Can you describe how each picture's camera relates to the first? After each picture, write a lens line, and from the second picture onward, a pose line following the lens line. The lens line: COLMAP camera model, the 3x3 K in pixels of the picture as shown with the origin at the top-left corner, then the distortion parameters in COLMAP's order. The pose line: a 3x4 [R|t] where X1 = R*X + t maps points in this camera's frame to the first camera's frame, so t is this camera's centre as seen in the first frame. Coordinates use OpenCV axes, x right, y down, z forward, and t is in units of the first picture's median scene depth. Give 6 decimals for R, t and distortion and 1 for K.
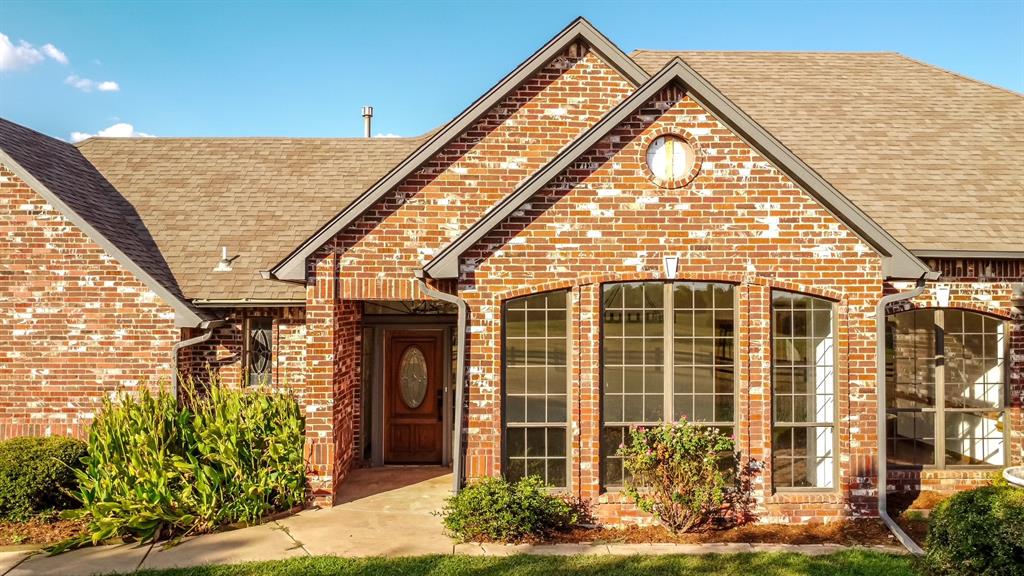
lens RADIAL K [[774.7, 0, 509.0], [0, 774.7, 289.0], [0, 0, 1]] dist [0.013786, -0.018587]
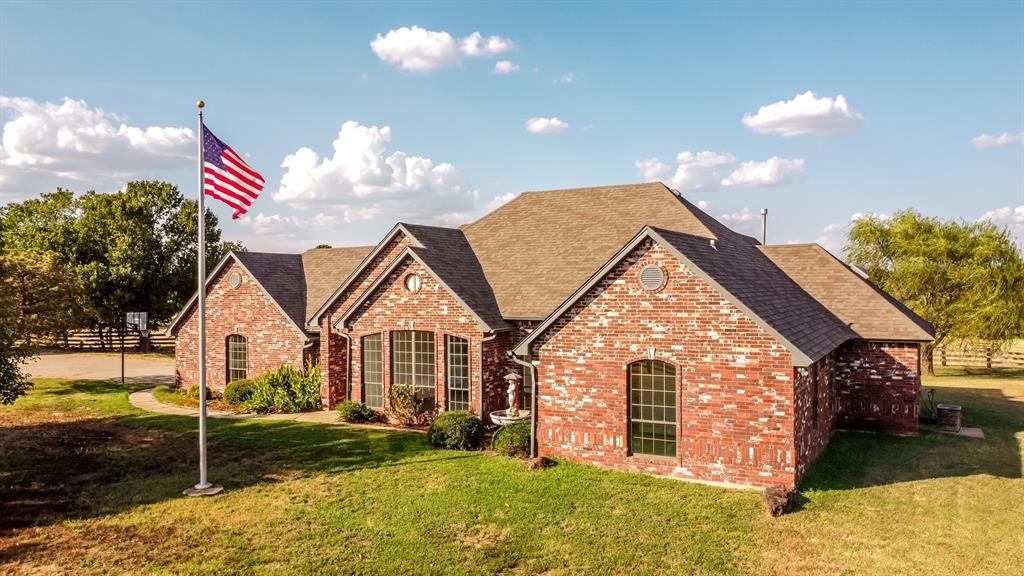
lens RADIAL K [[774.7, 0, 512.7], [0, 774.7, 288.3], [0, 0, 1]] dist [0.013786, -0.018587]
pose [[0.869694, -0.008783, -0.493513, 1.710030], [0.022363, 0.999516, 0.021620, -0.192424], [0.493084, -0.029839, 0.869470, -1.037603]]
